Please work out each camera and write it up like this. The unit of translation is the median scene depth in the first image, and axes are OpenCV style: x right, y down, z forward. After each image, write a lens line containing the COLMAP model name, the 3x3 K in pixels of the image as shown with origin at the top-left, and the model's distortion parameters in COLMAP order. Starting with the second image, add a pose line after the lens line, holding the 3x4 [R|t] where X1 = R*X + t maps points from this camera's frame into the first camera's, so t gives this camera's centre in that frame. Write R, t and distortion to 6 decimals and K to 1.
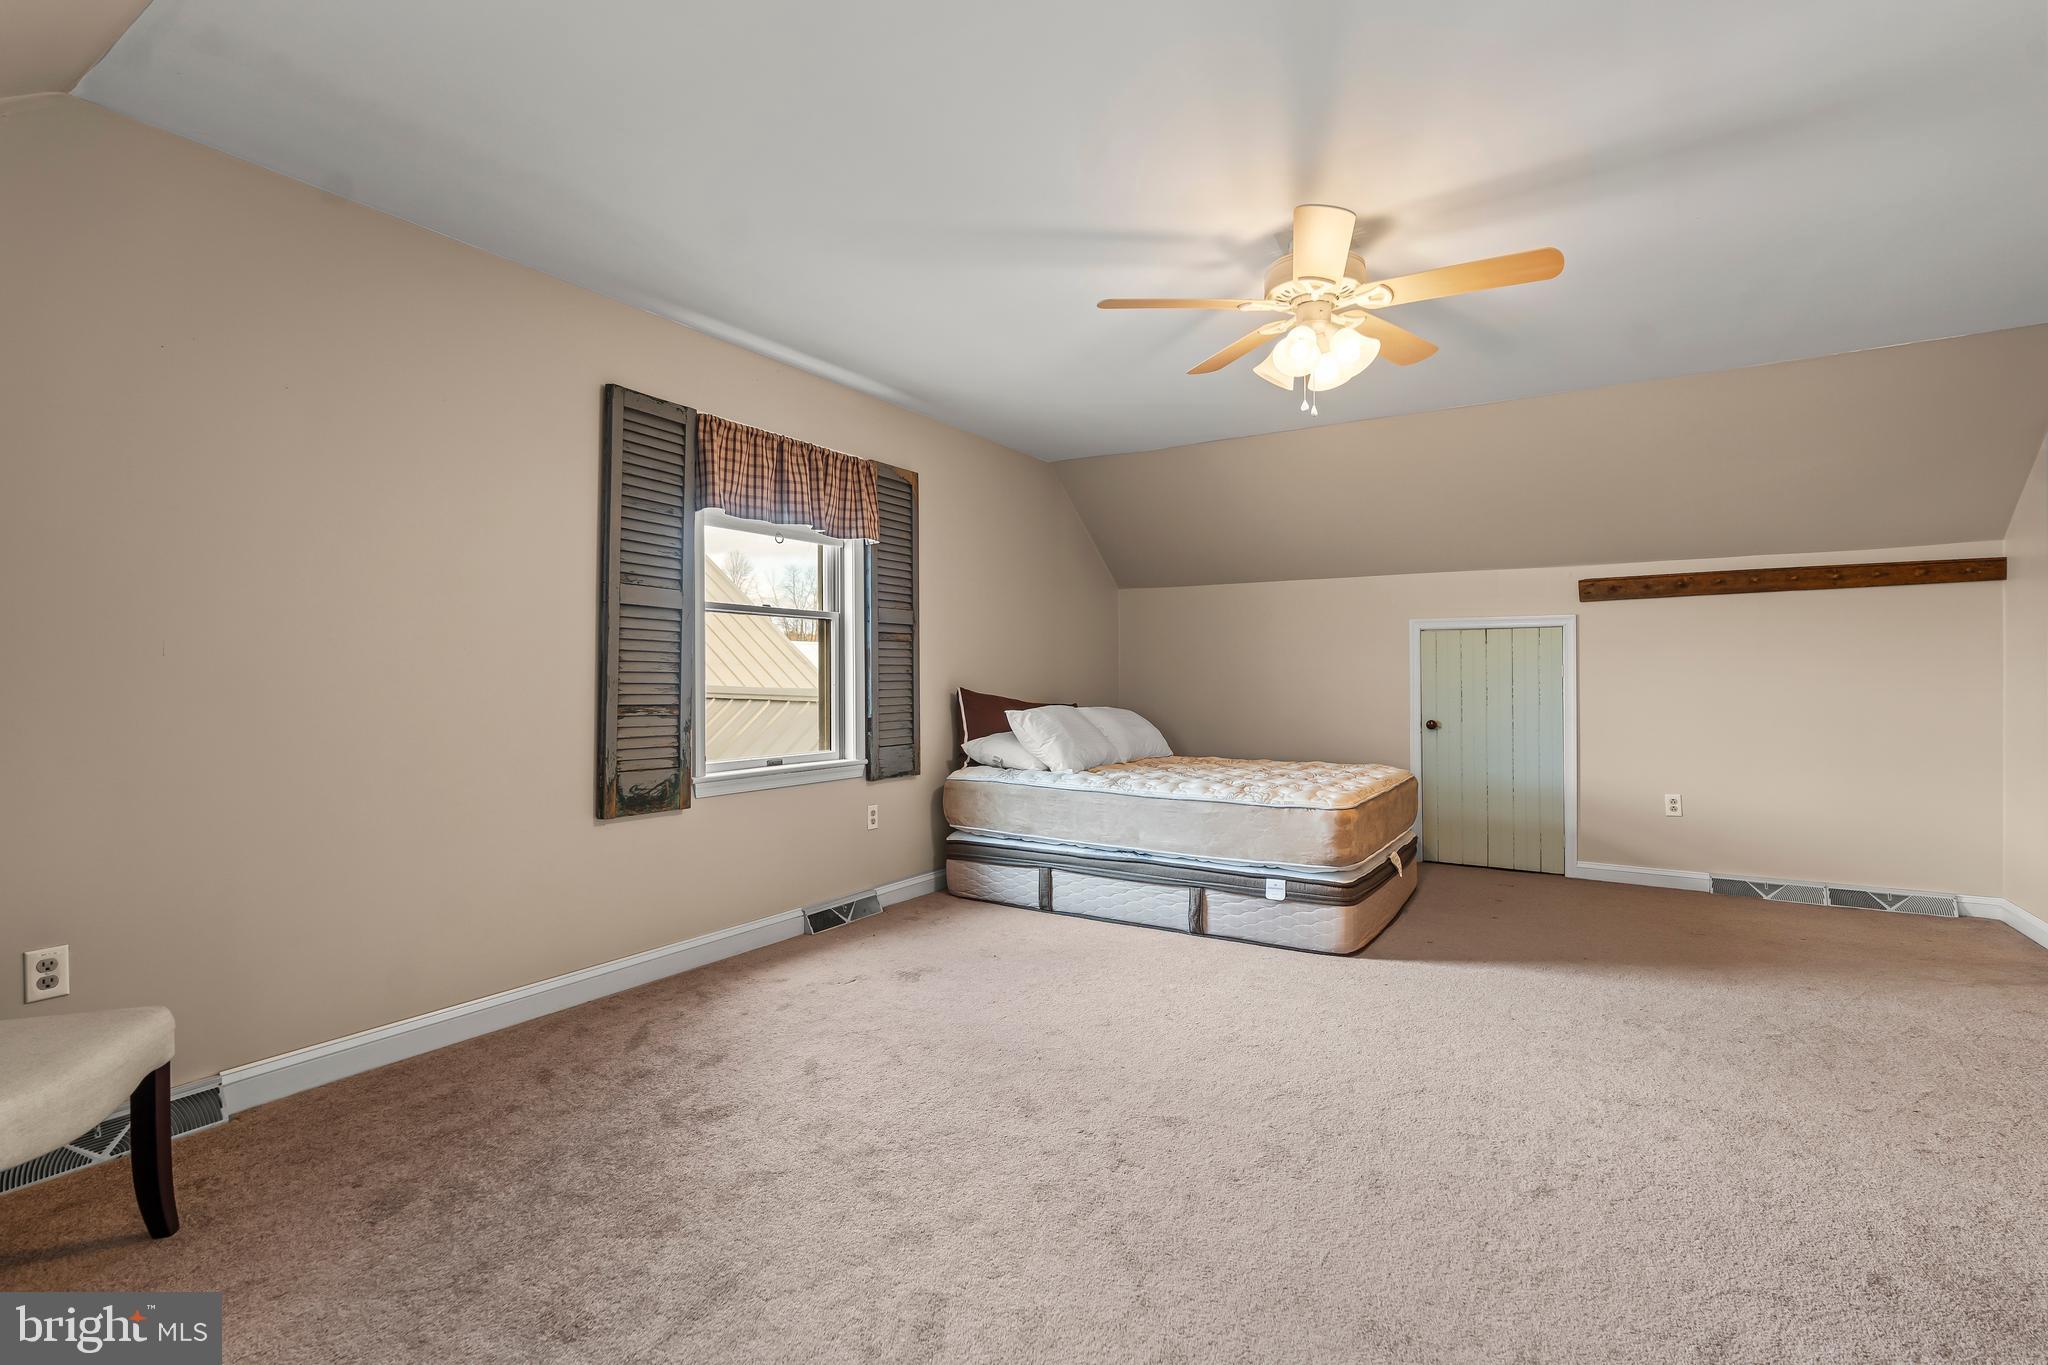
lens RADIAL K [[933.1, 0, 1022.4], [0, 933.1, 680.7], [0, 0, 1]] dist [-0.010459, 0.003847]
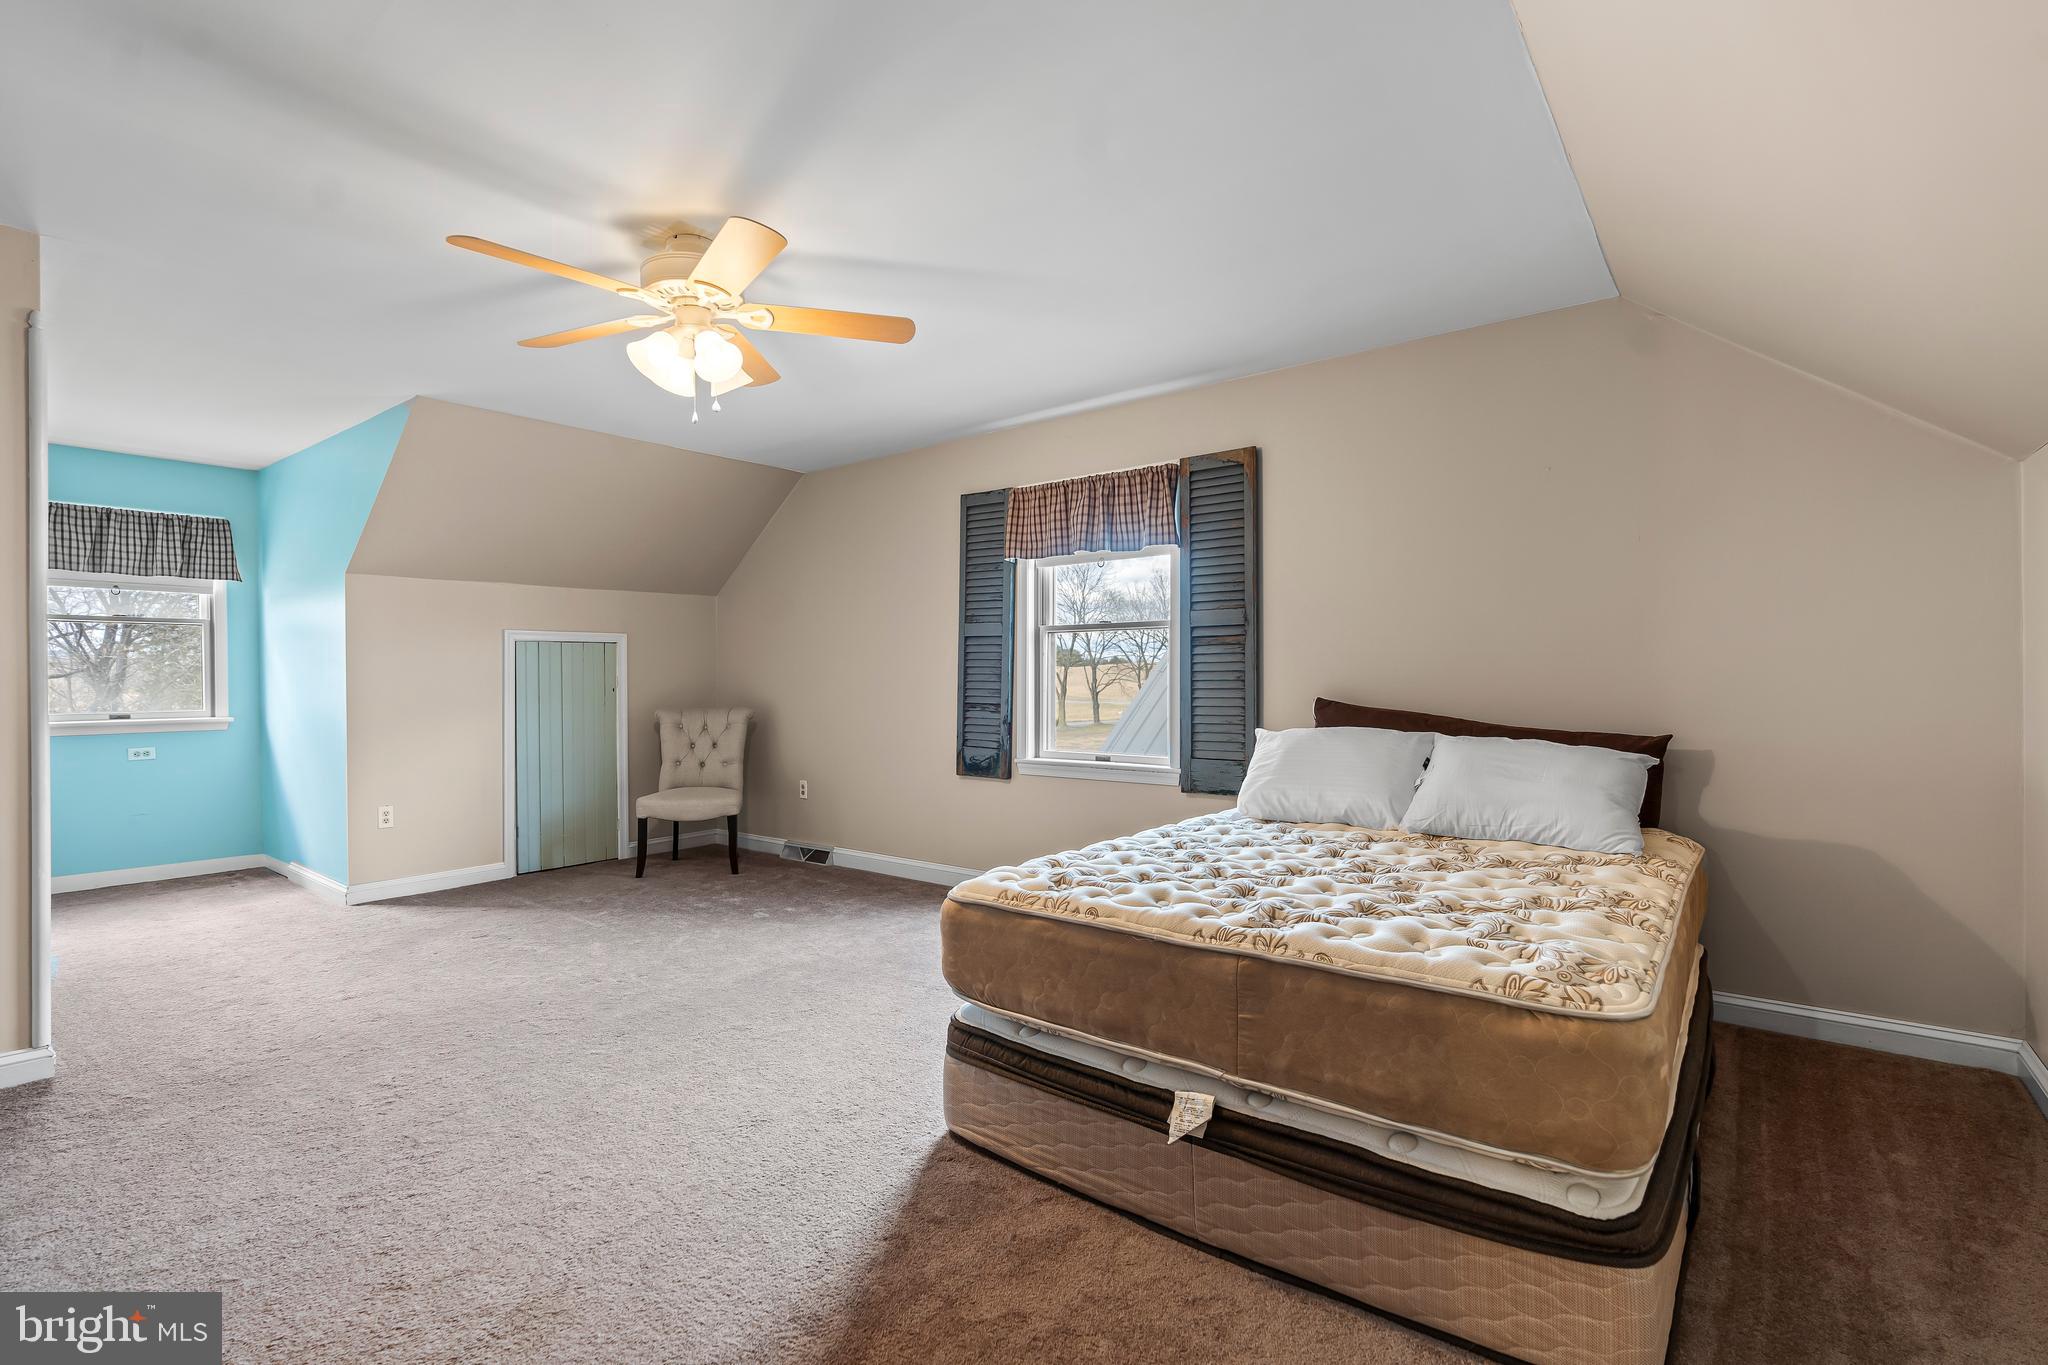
lens RADIAL K [[933.1, 0, 1024.5], [0, 933.1, 683.5], [0, 0, 1]] dist [-0.010459, 0.003847]
pose [[-0.100762, 0.002086, -0.994908, 1.009396], [-0.001121, 0.999997, 0.002210, -0.008155], [0.994910, 0.001338, -0.100760, 1.162373]]
